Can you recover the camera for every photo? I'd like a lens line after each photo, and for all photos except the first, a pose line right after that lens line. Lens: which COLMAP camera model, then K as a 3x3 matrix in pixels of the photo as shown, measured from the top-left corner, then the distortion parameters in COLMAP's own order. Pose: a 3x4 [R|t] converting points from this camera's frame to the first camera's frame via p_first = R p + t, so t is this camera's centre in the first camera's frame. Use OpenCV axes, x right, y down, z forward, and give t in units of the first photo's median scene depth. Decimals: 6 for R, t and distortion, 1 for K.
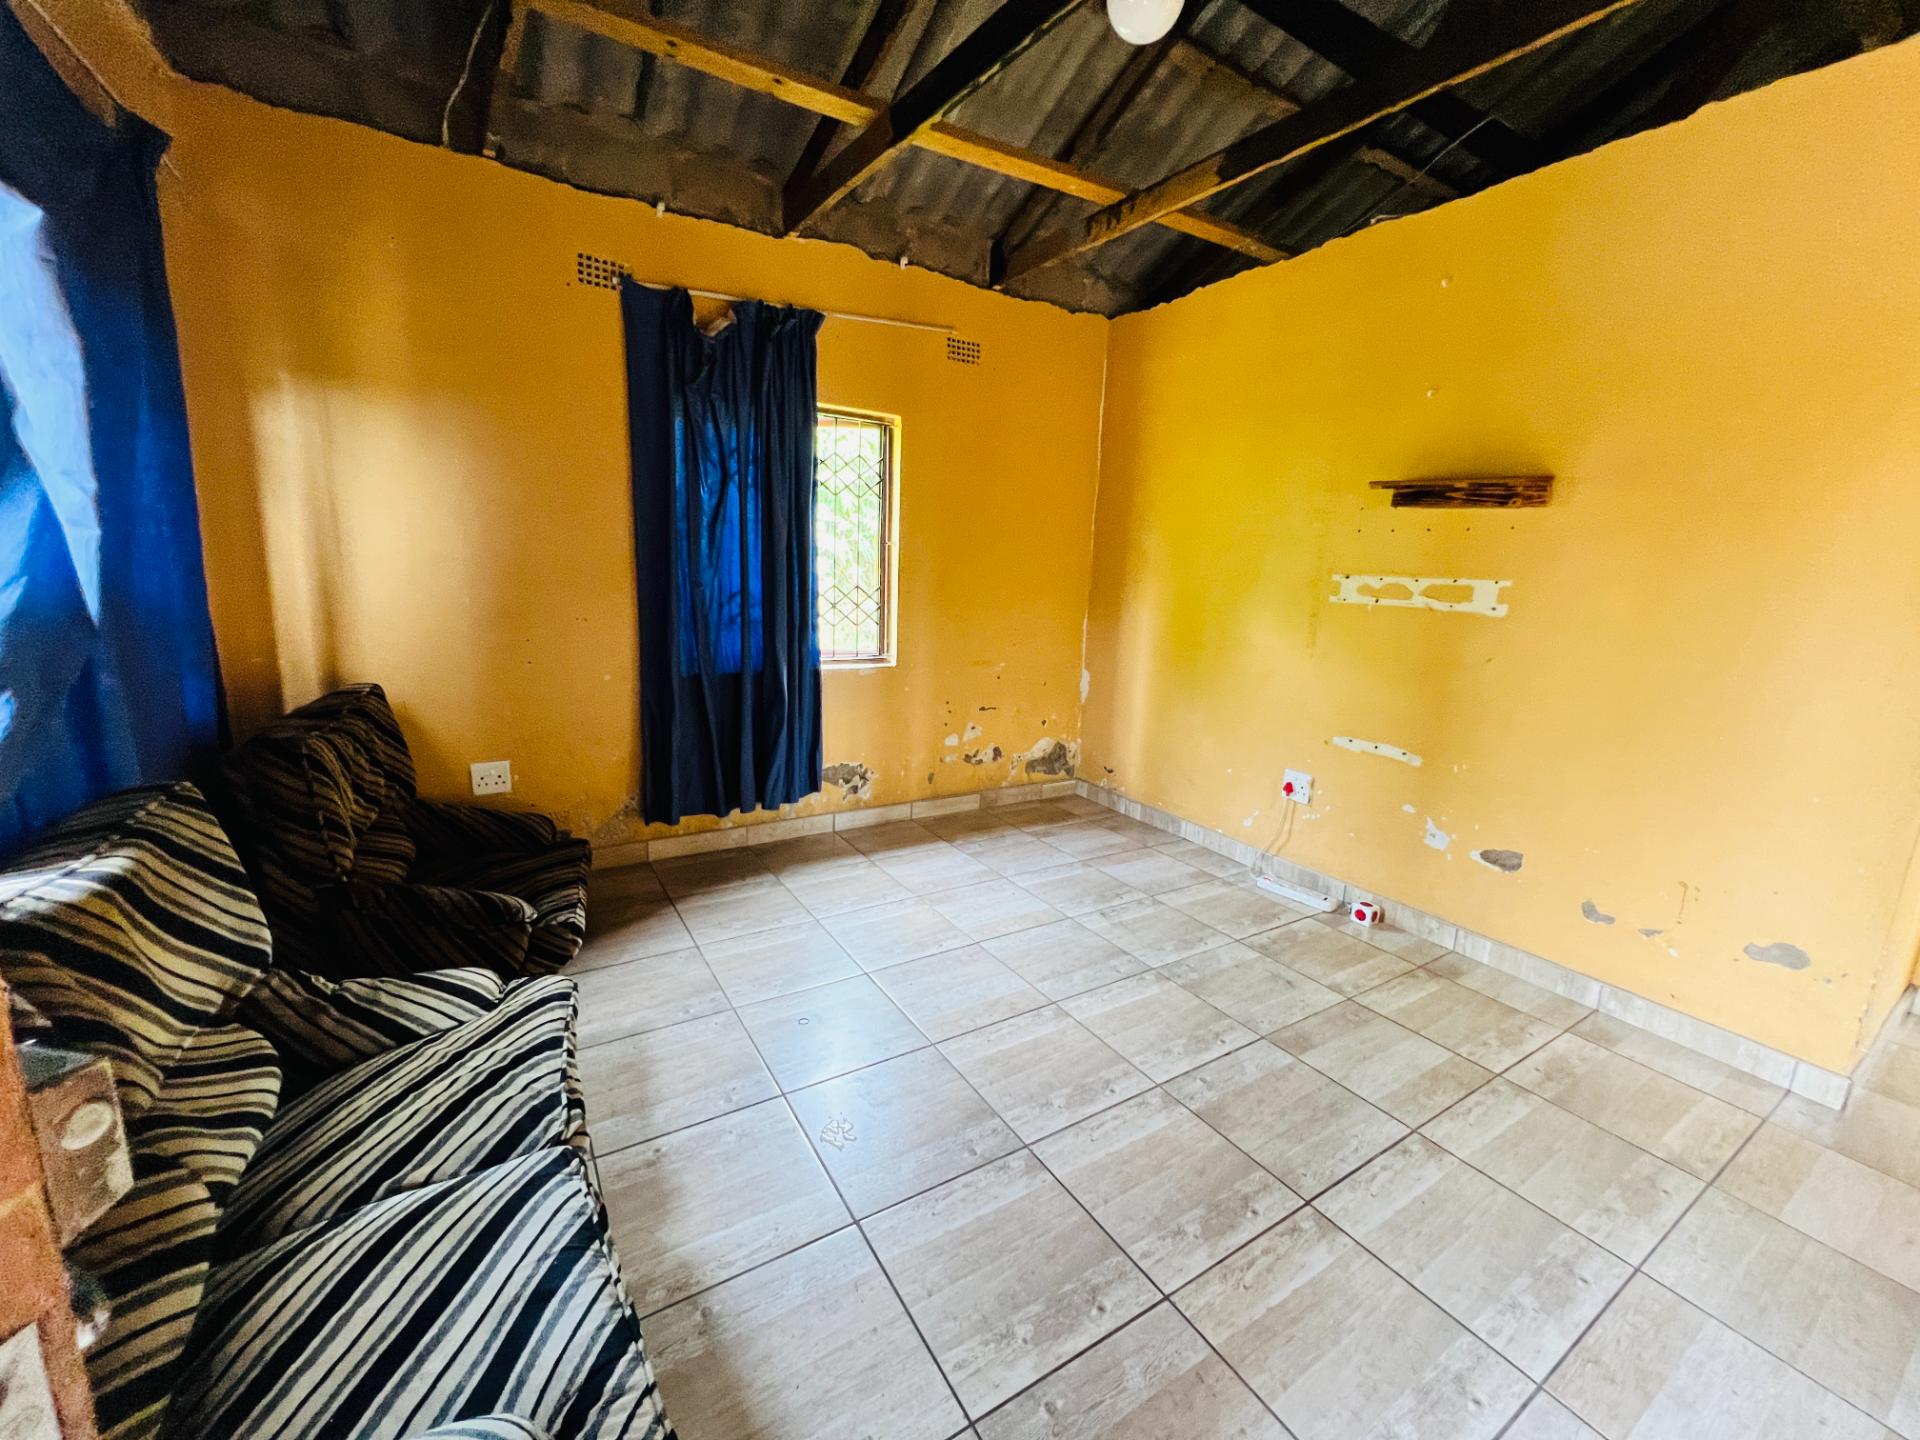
lens RADIAL K [[768.7, 0, 957.7], [0, 768.7, 716.5], [0, 0, 1]] dist [-0.002181, 0.000887]
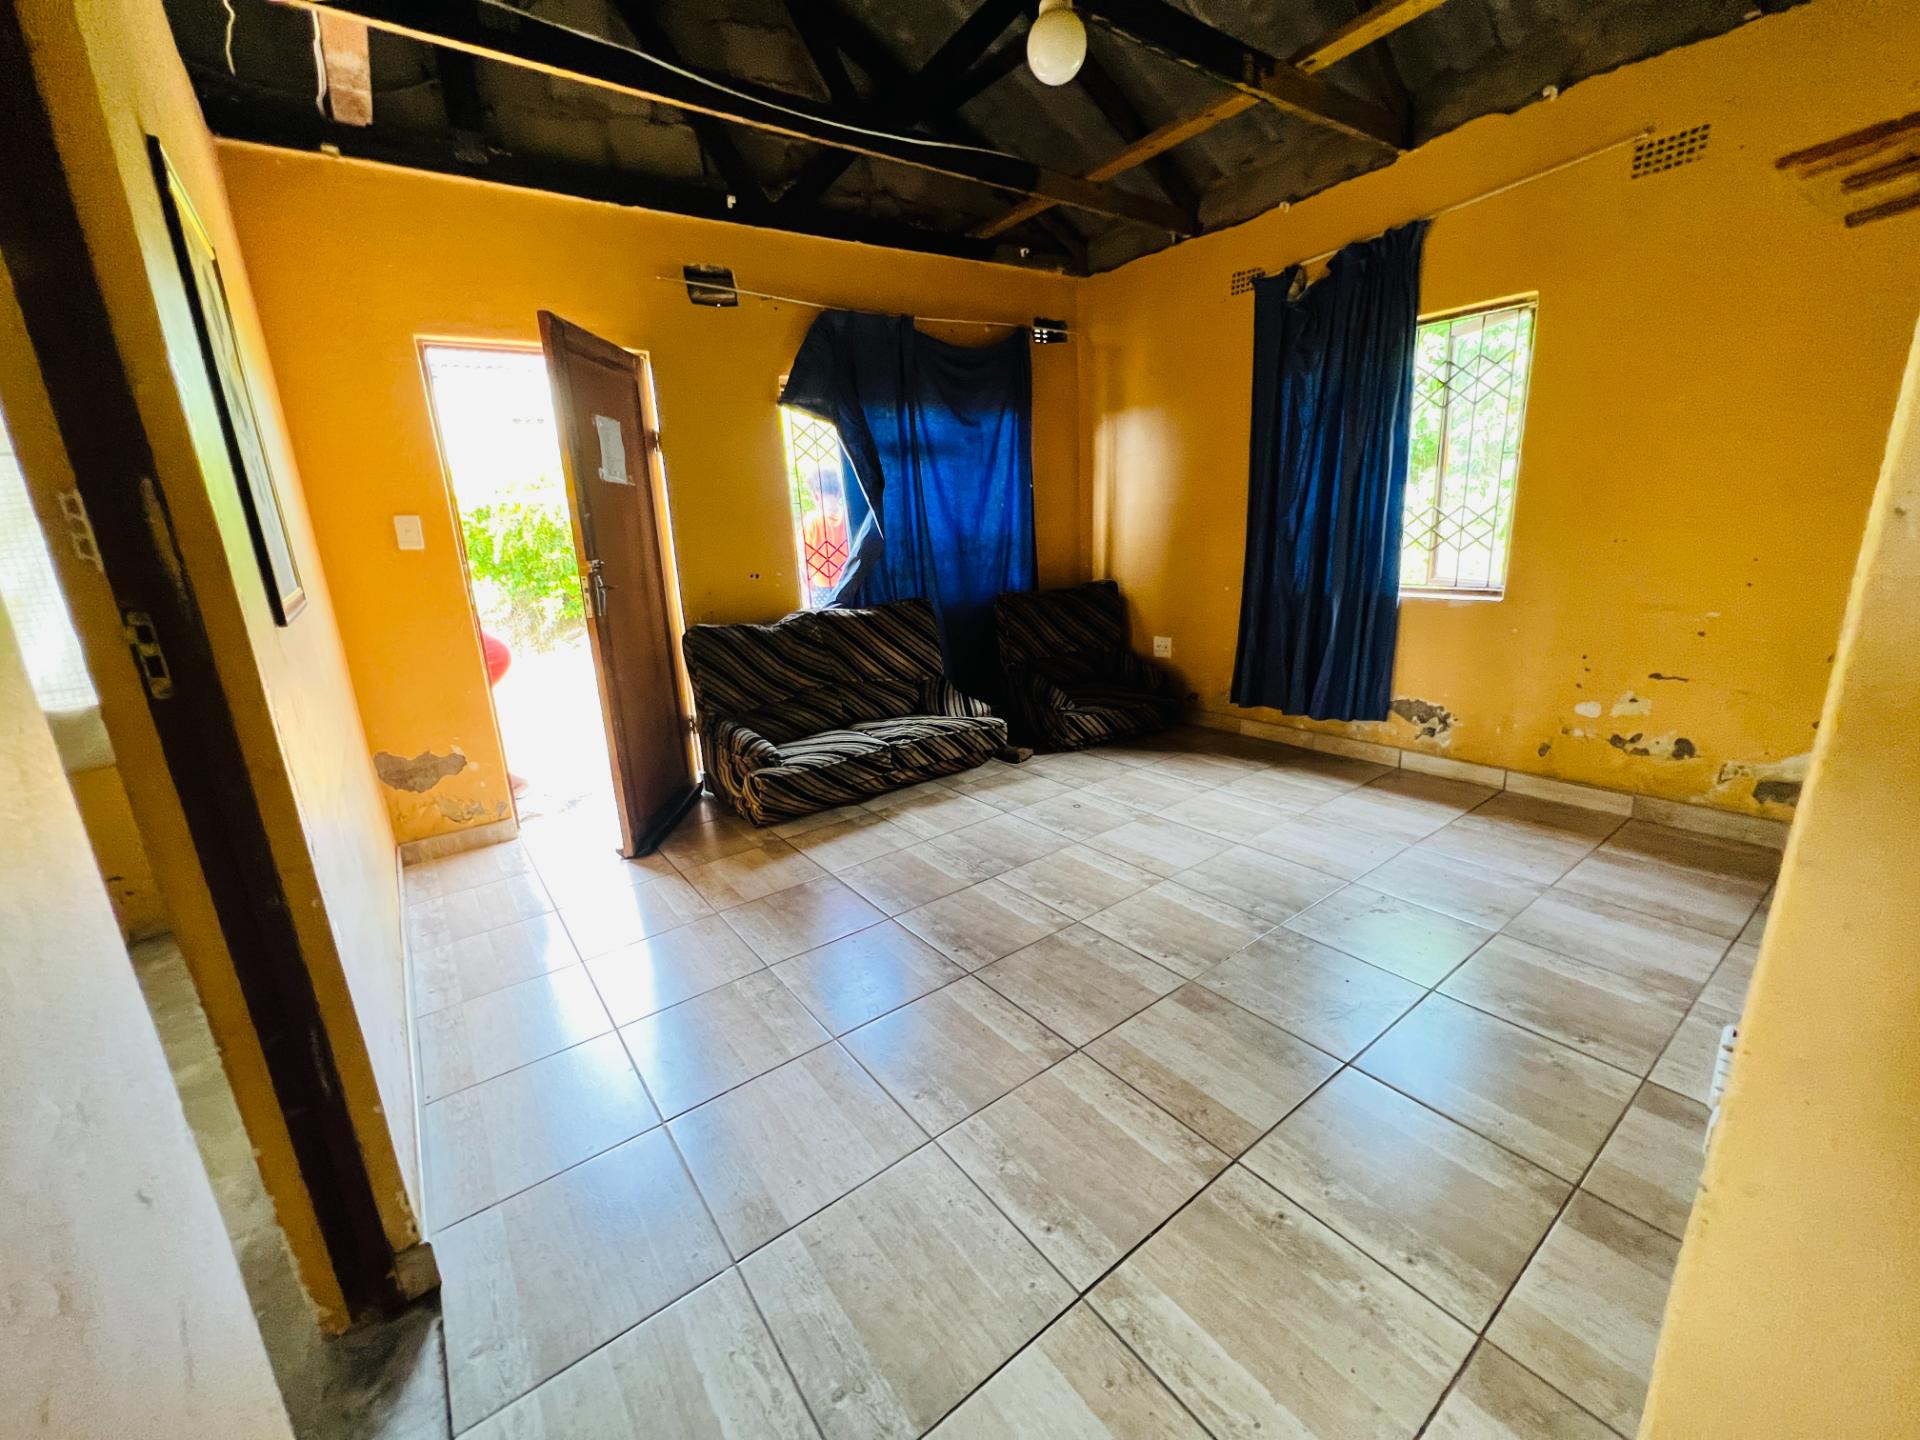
lens RADIAL K [[768.7, 0, 957.7], [0, 768.7, 716.5], [0, 0, 1]] dist [-0.002181, 0.000887]
pose [[0.078843, 0.206347, -0.975297, 0.767316], [-0.139091, 0.971050, 0.194204, -0.024563], [0.987136, 0.120343, 0.105261, 0.363620]]
